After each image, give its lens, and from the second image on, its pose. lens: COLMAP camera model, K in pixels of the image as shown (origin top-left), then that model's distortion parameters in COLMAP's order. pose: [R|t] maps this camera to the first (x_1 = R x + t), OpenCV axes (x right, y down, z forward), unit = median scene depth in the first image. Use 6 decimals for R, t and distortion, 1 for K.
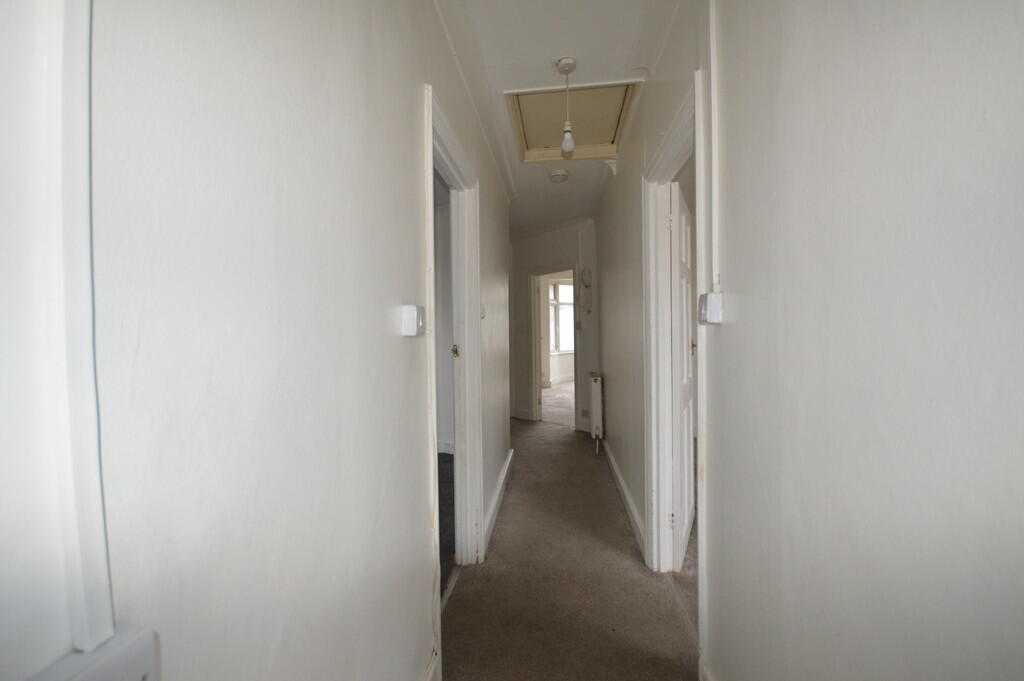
lens RADIAL K [[453.0, 0, 512.0], [0, 453.0, 340.5], [0, 0, 1]] dist [0.011477, -0.013156]
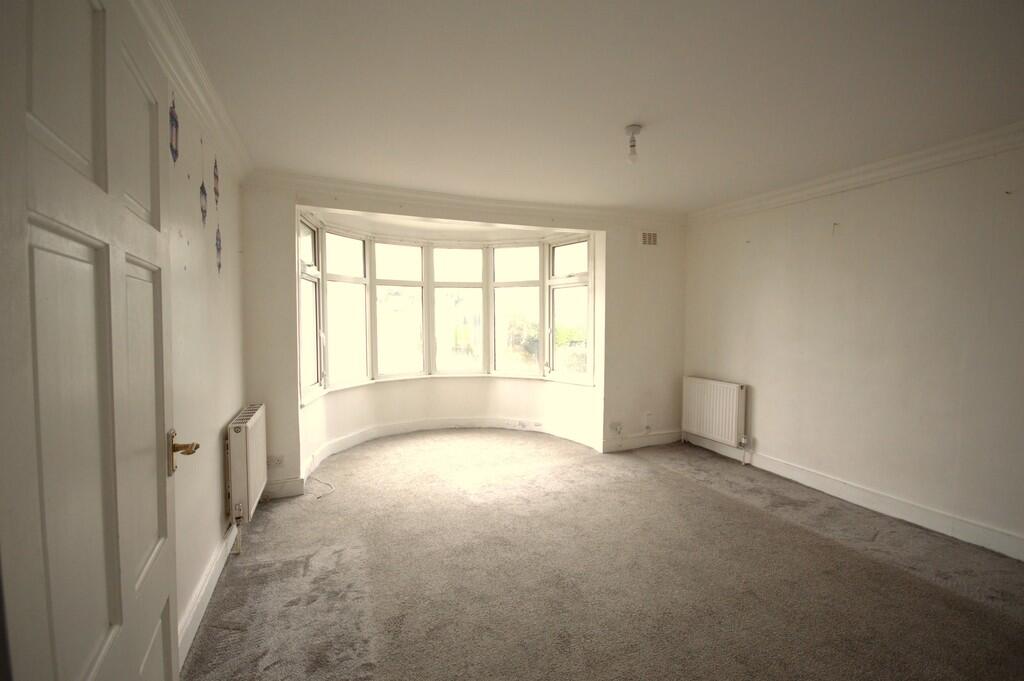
lens RADIAL K [[453.0, 0, 512.0], [0, 453.0, 340.5], [0, 0, 1]] dist [0.011477, -0.013156]
pose [[0.888339, -0.006173, 0.459146, 0.176720], [-0.000361, 0.999900, 0.014142, -0.075396], [-0.459187, -0.012729, 0.888248, 1.517799]]
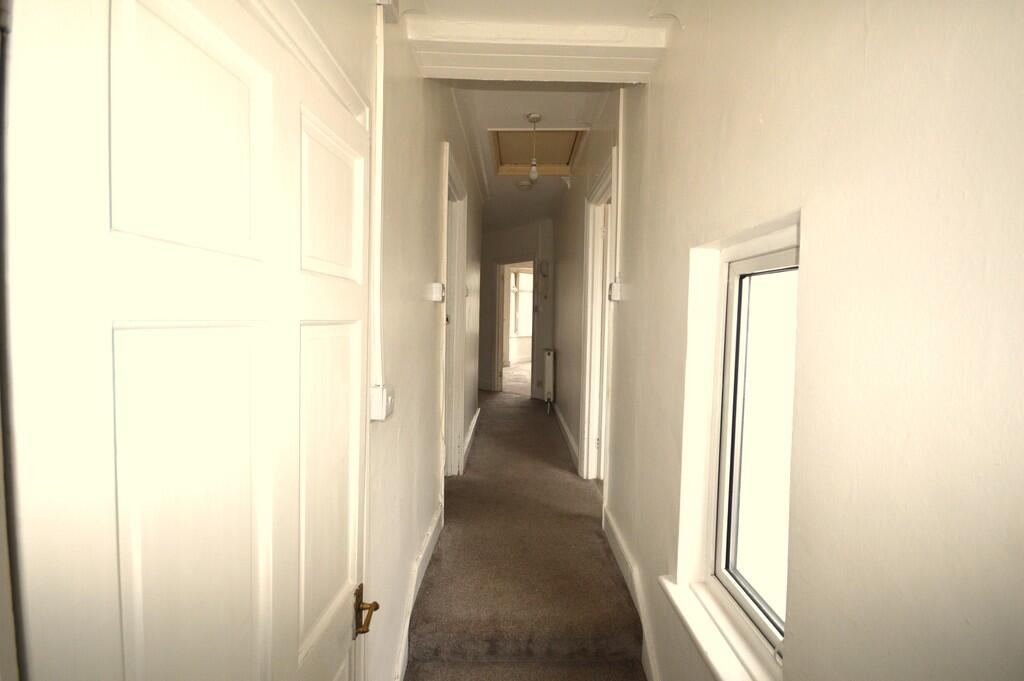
lens RADIAL K [[453.0, 0, 512.0], [0, 453.0, 340.5], [0, 0, 1]] dist [0.011477, -0.013156]
pose [[0.995161, 0.027717, 0.094271, -0.036300], [-0.030373, 0.999178, 0.026857, 0.027831], [-0.093449, -0.029591, 0.995184, -0.239774]]
